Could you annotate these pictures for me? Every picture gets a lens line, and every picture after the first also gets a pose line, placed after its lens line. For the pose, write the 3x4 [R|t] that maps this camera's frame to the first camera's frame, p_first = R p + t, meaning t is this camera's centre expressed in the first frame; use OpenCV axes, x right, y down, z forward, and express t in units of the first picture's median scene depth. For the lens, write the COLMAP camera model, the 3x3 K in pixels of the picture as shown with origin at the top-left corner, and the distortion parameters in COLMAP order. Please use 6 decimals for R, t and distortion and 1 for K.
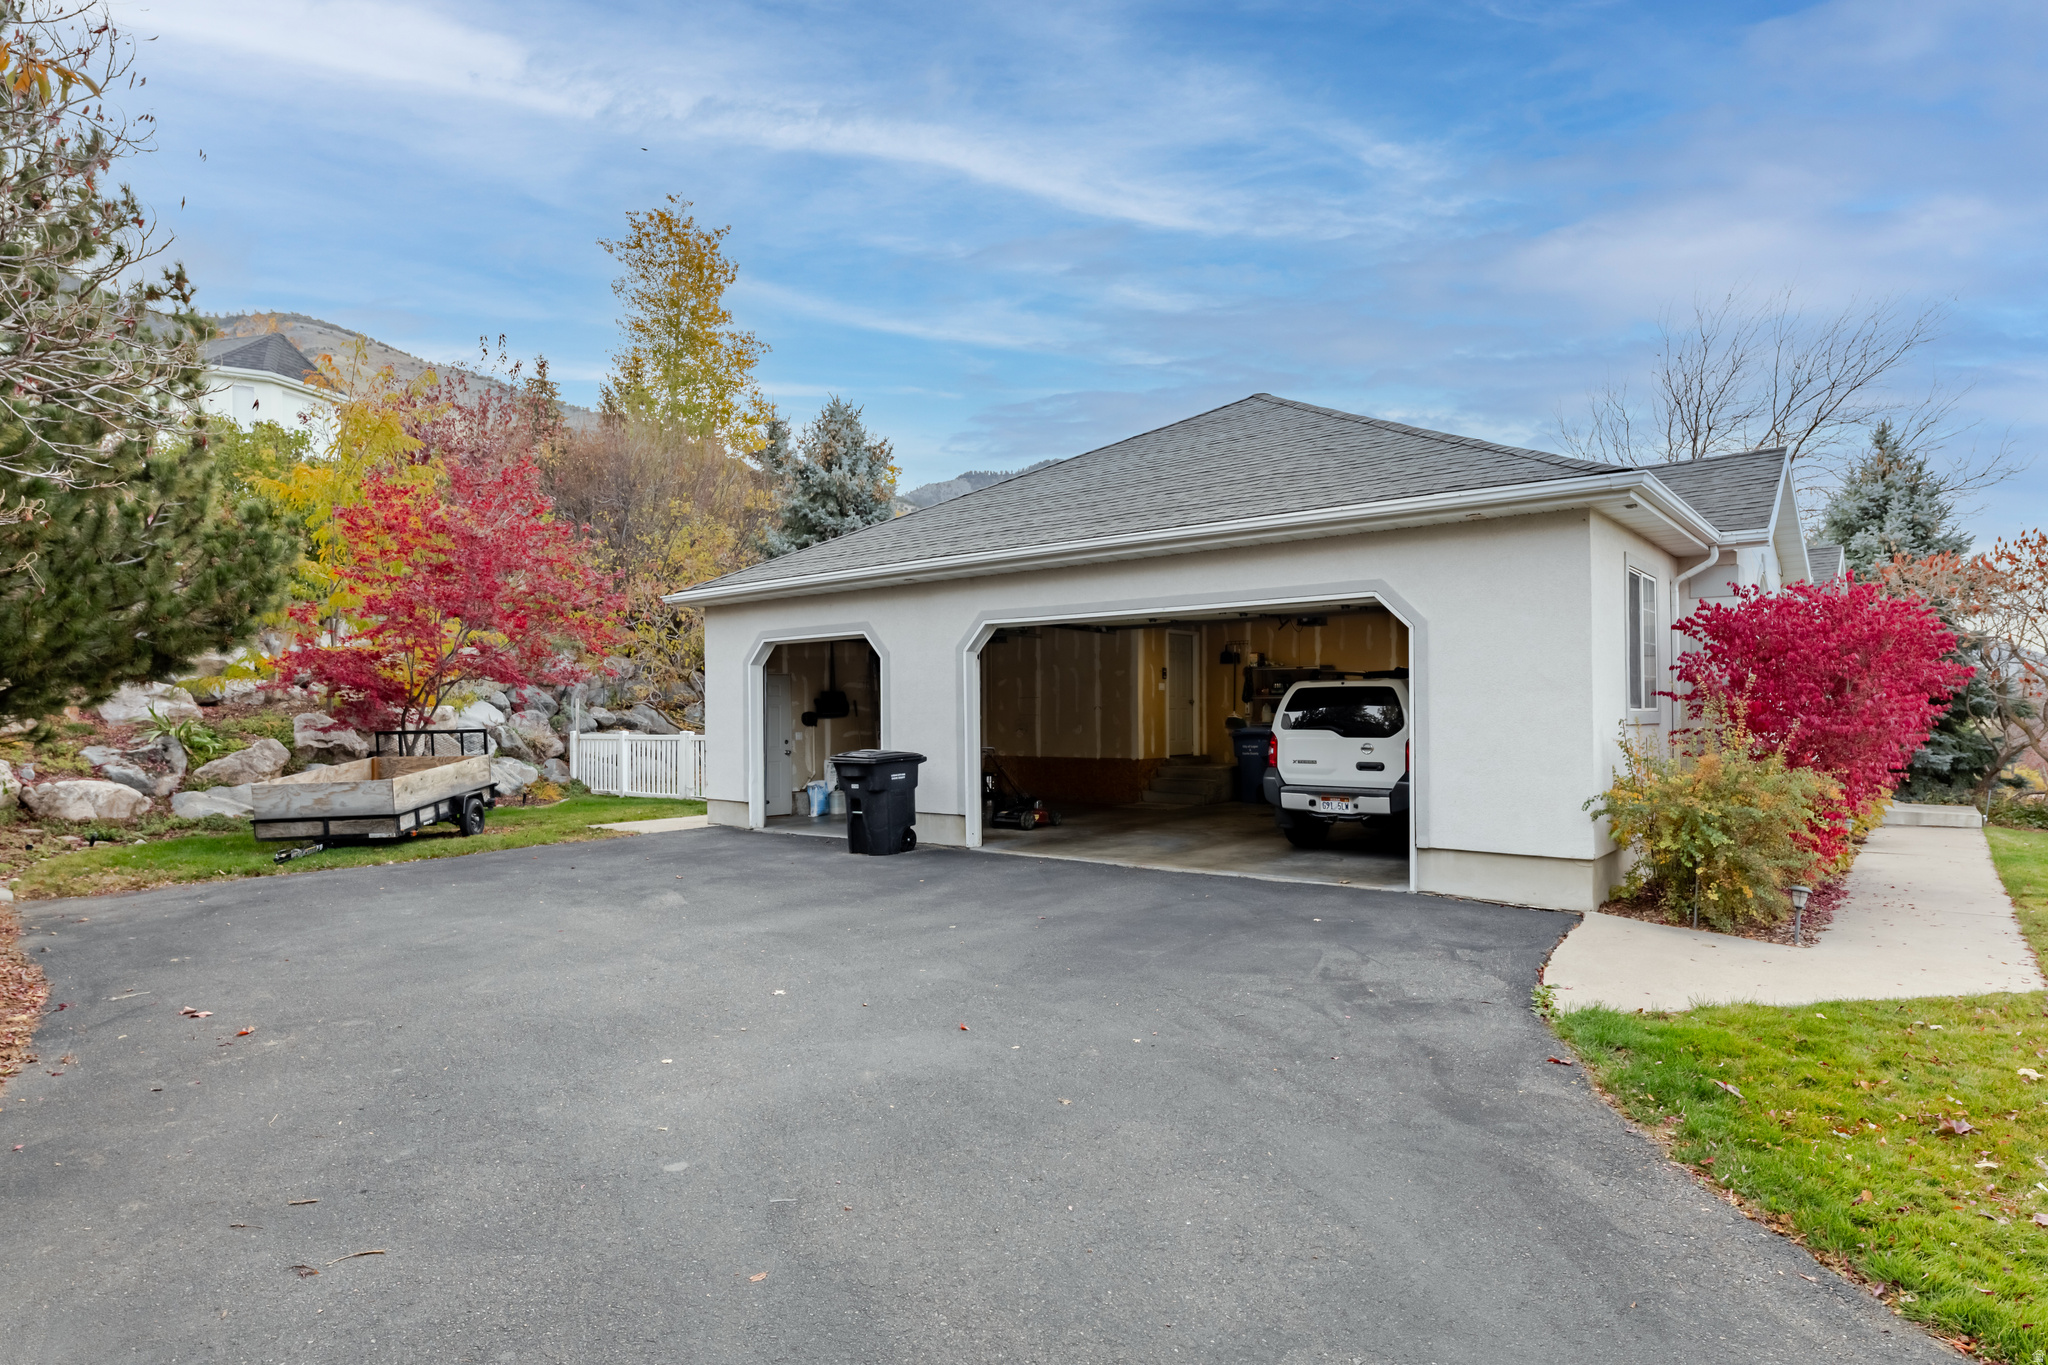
lens RADIAL K [[1120.8, 0, 1023.2], [0, 1120.8, 702.2], [0, 0, 1]] dist [0.003146, 0.000391]
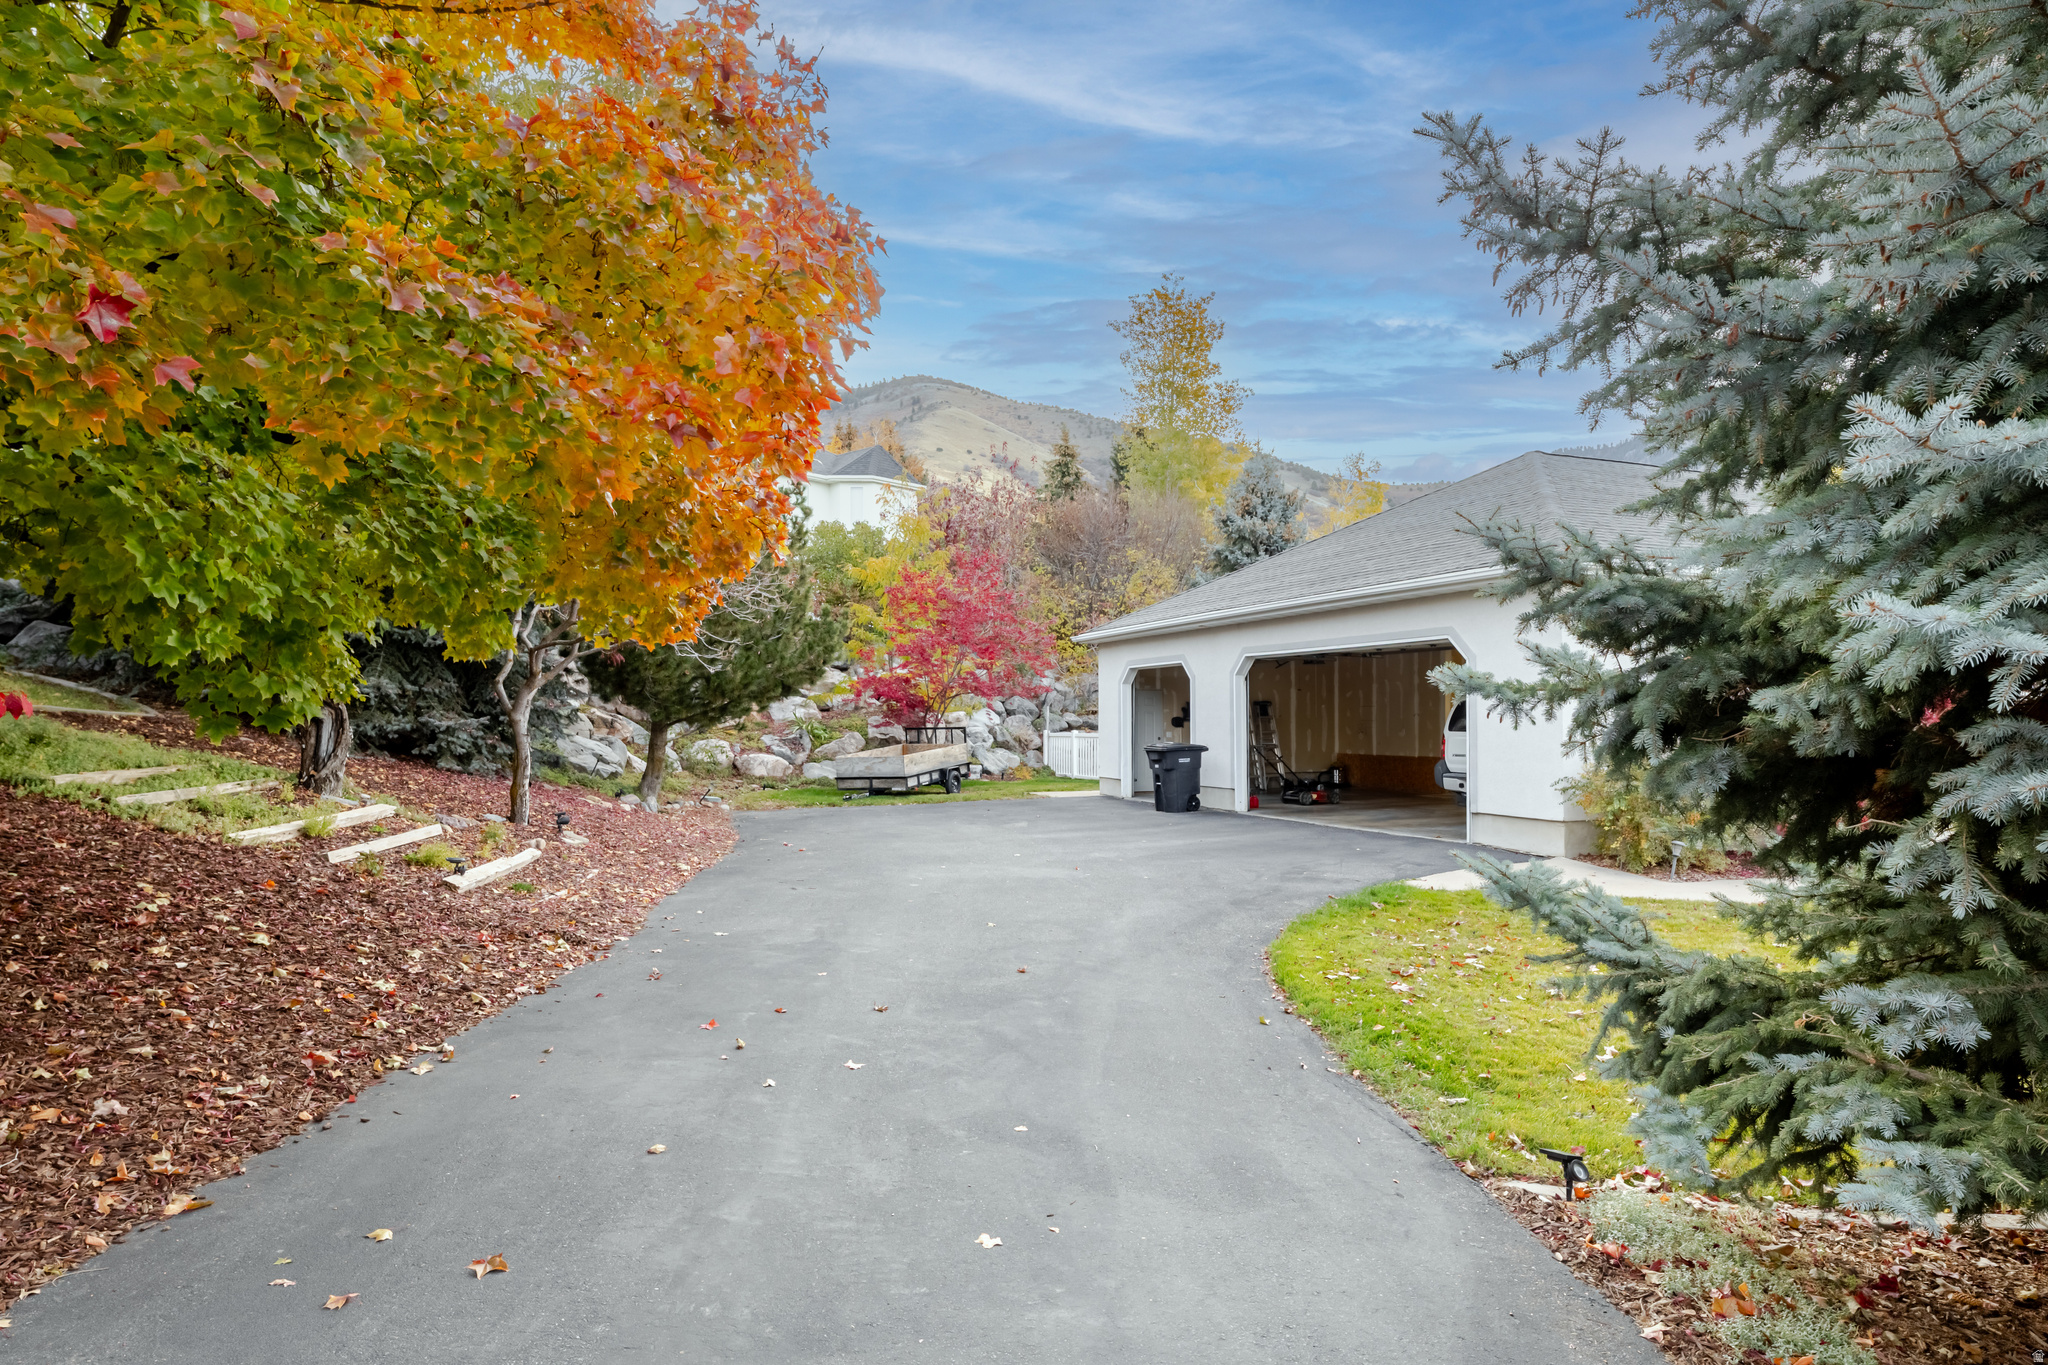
lens RADIAL K [[1120.8, 0, 1023.2], [0, 1120.8, 702.2], [0, 0, 1]] dist [0.003146, 0.000391]
pose [[0.886738, -0.000932, -0.462272, 0.299530], [-0.001497, 0.999987, -0.004888, -0.002493], [0.462270, 0.005026, 0.886725, -0.324496]]
